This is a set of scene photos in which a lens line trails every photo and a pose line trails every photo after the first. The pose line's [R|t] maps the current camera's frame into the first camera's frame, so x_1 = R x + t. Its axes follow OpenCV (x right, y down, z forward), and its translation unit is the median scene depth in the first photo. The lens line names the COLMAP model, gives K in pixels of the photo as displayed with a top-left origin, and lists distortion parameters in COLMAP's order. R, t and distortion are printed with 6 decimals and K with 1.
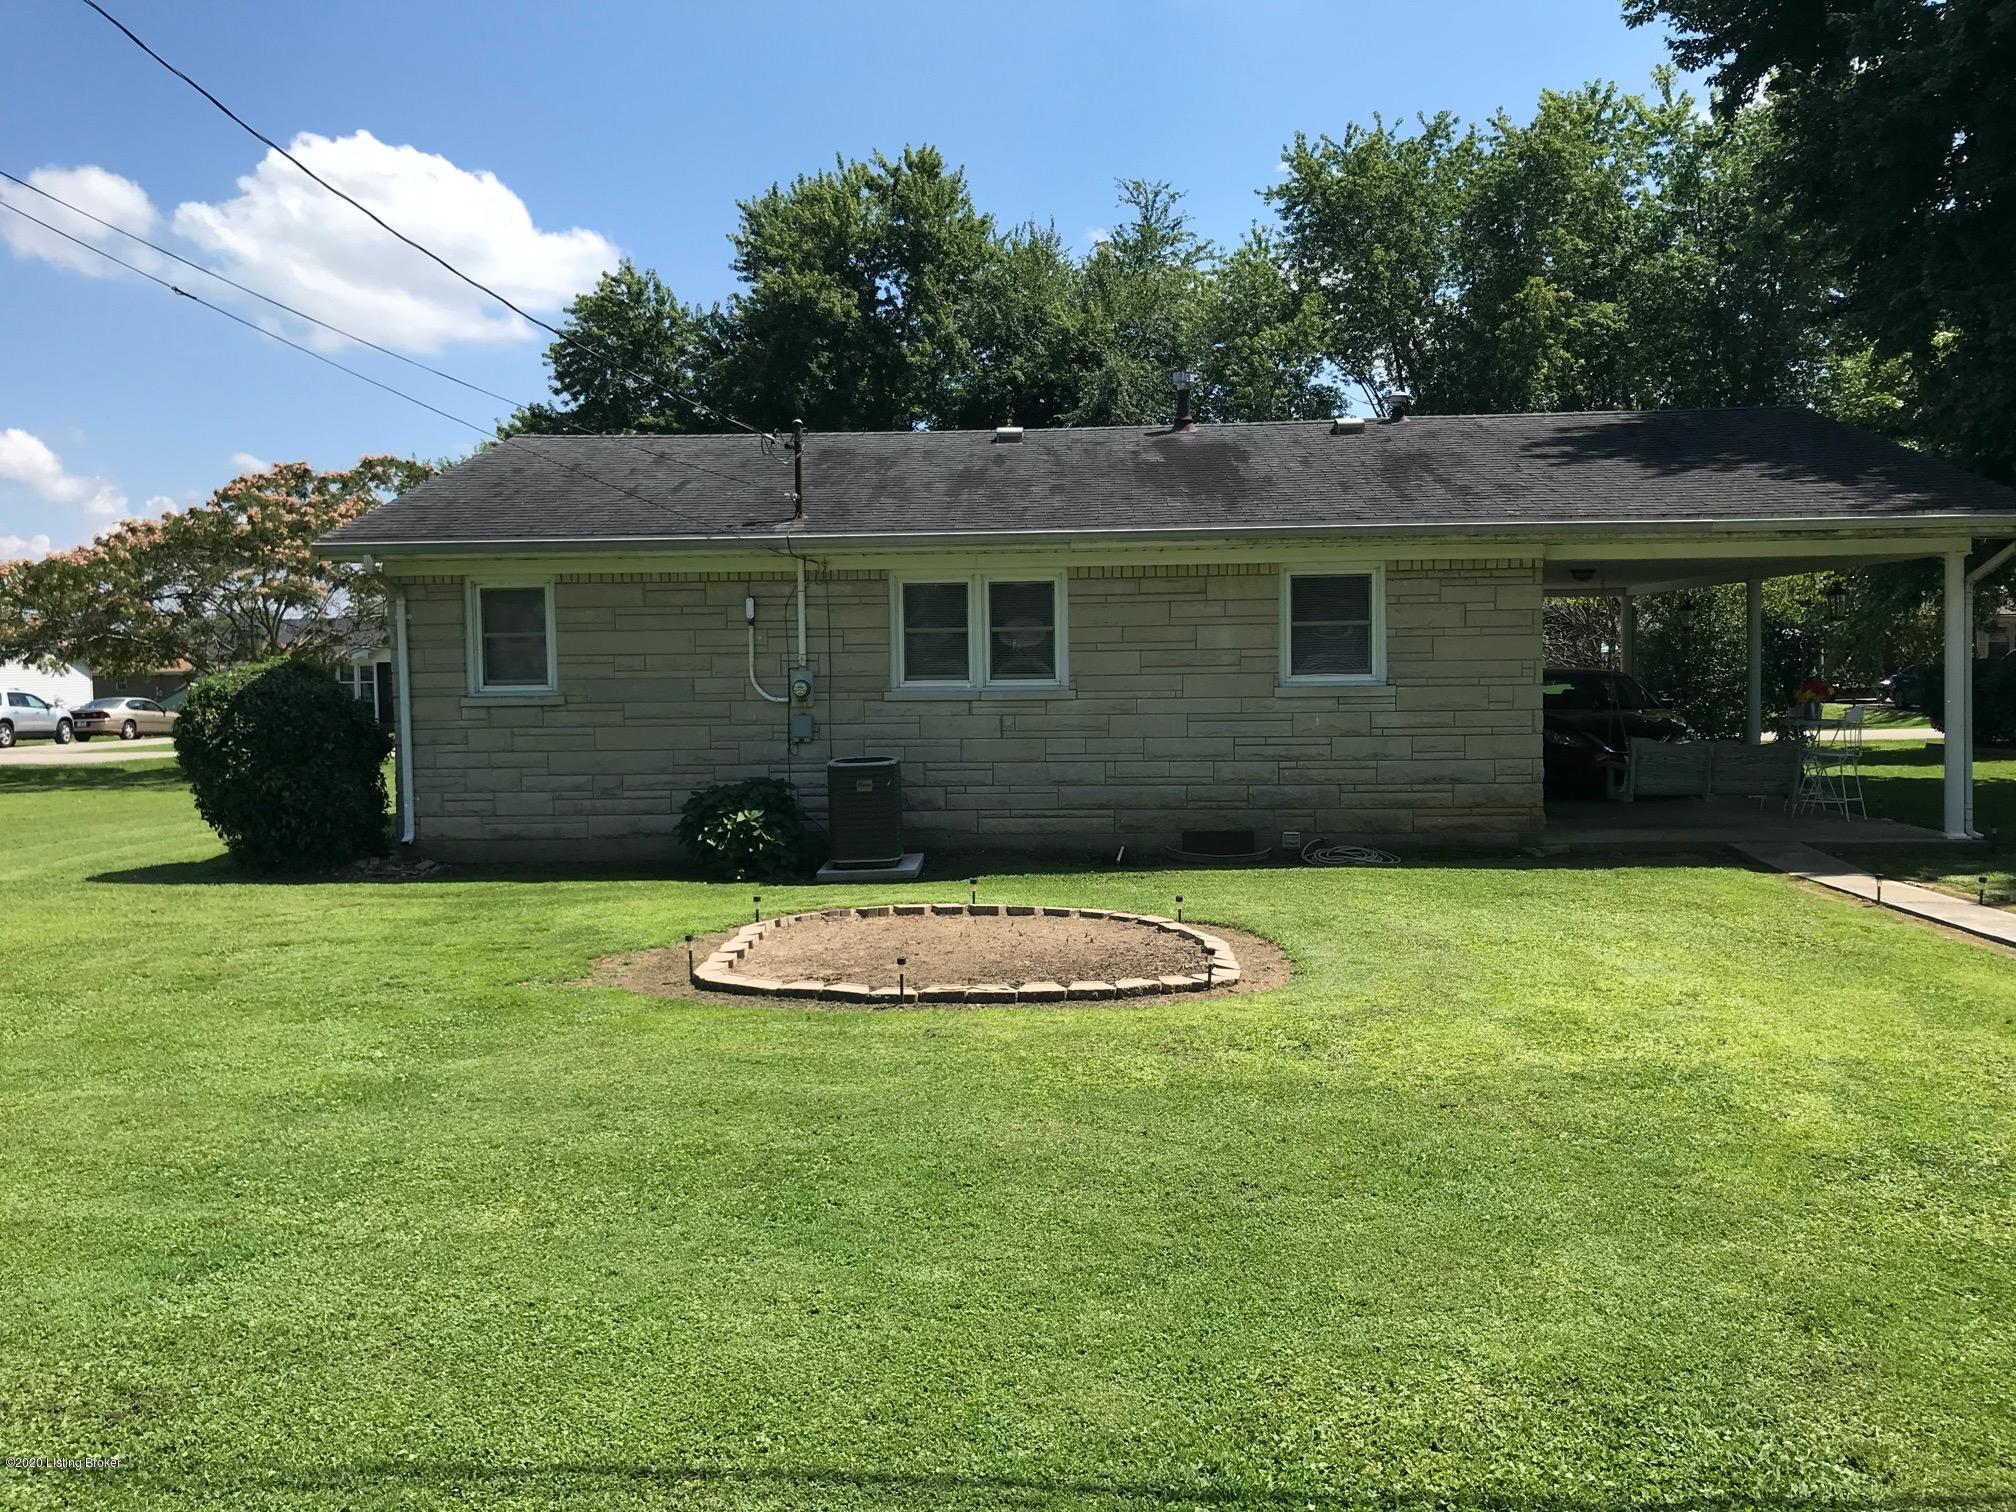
lens RADIAL K [[1615.5, 0, 1008.0], [0, 1615.5, 756.0], [0, 0, 1]] dist [0.008808, -0.008890]
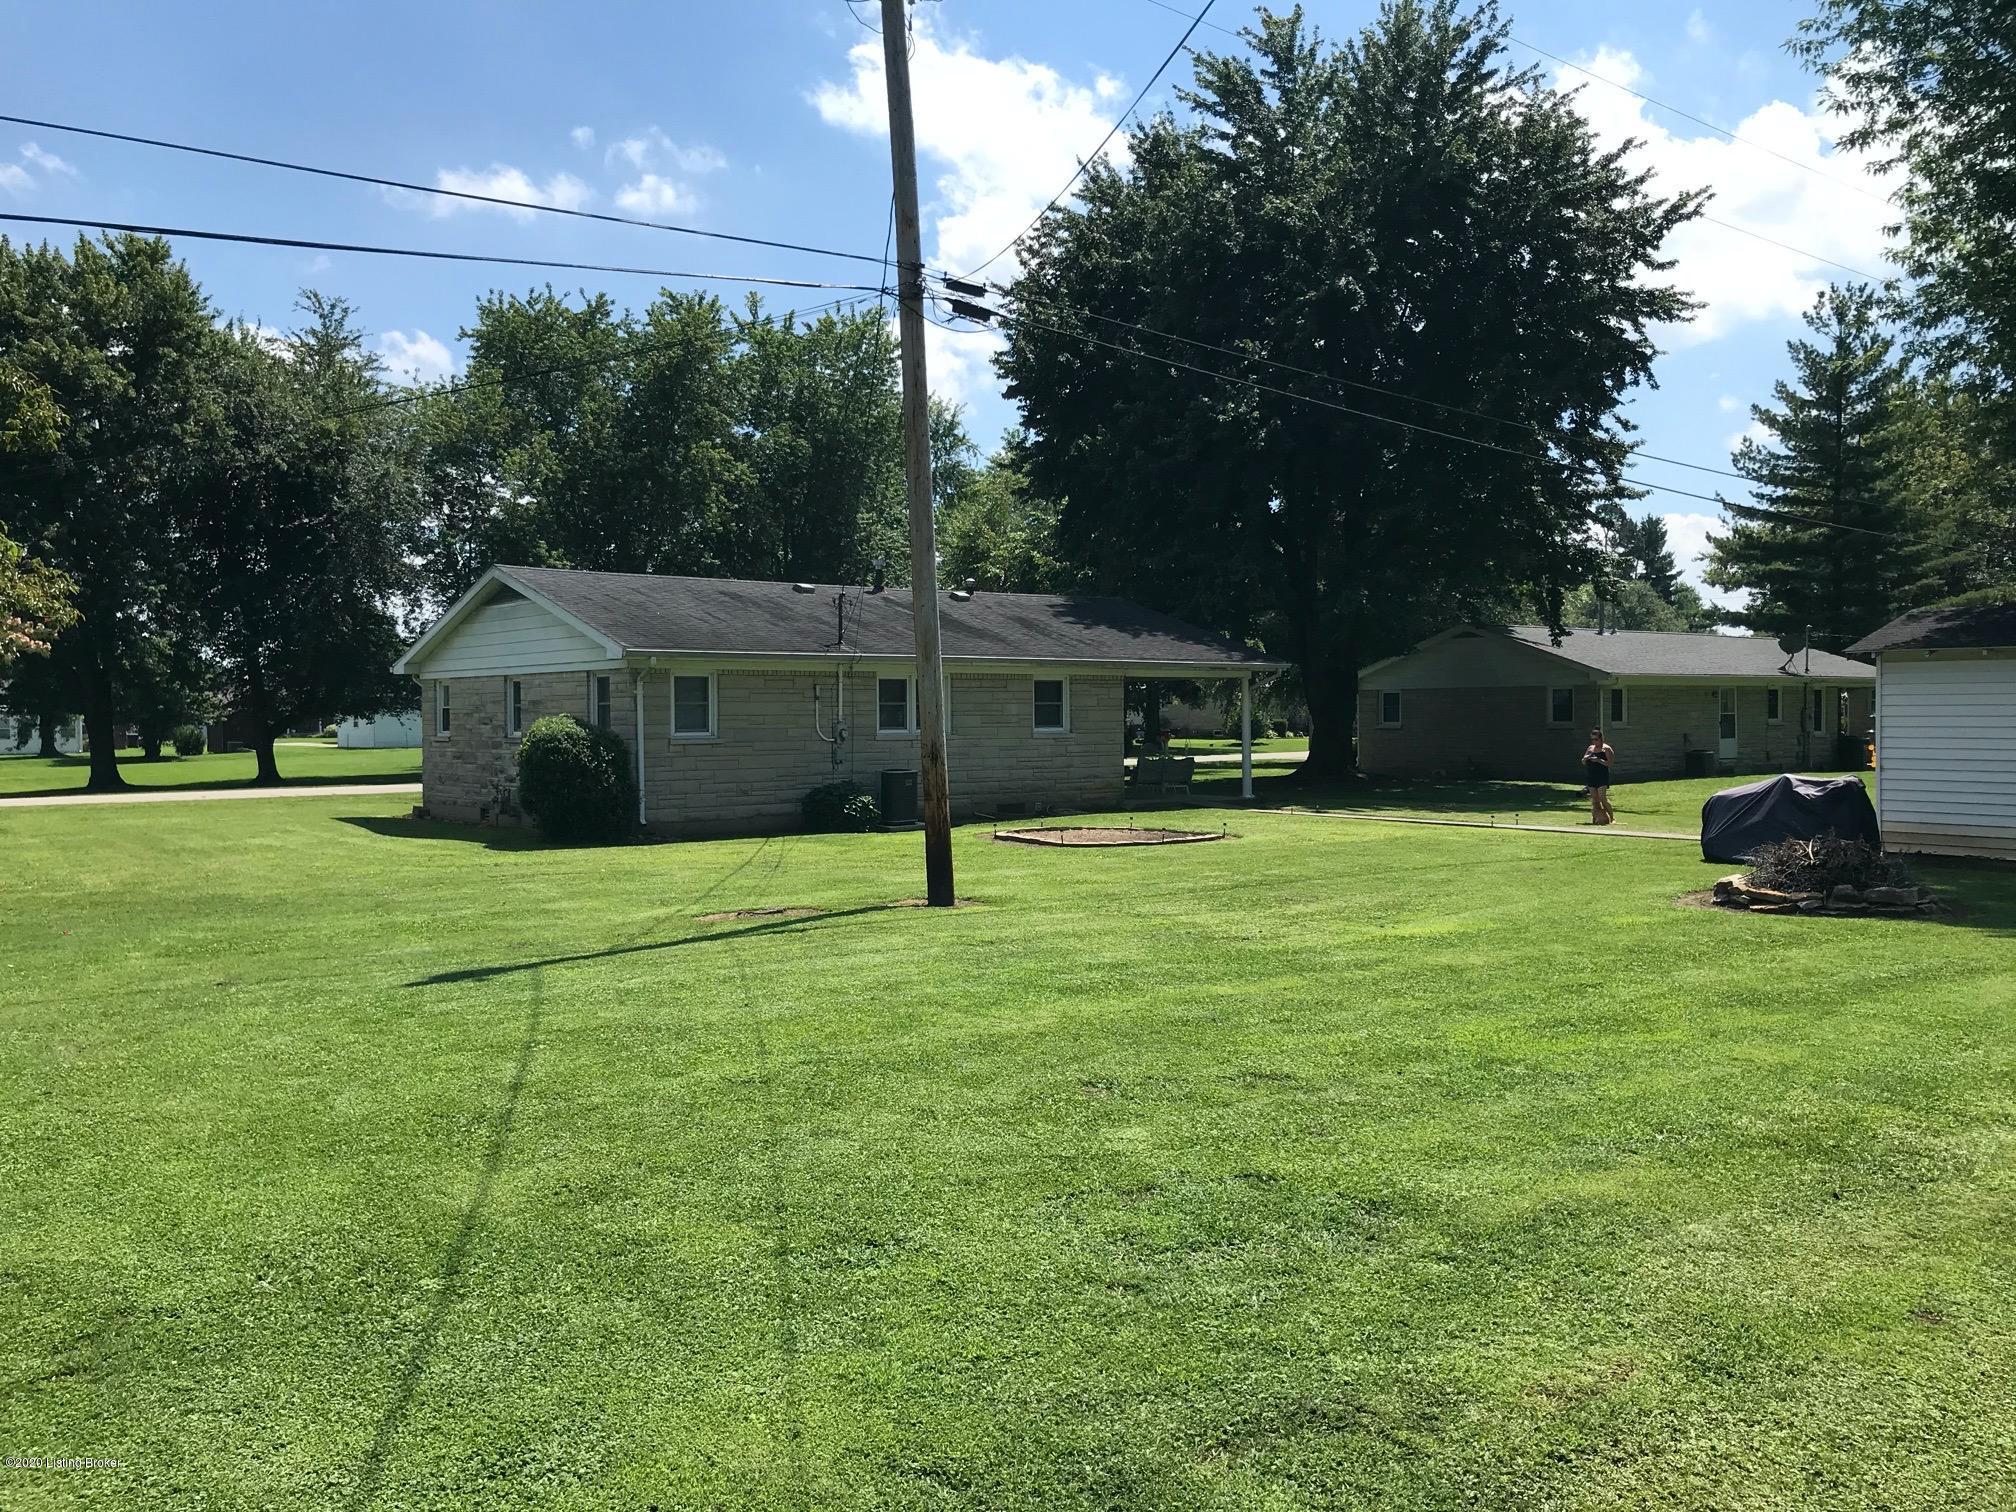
lens RADIAL K [[1615.5, 0, 1008.0], [0, 1615.5, 756.0], [0, 0, 1]] dist [0.008808, -0.008890]
pose [[0.747783, -0.008065, 0.663895, -1.222674], [0.035978, 0.998949, -0.028389, 0.043788], [-0.662968, 0.045115, 0.747287, -0.525276]]
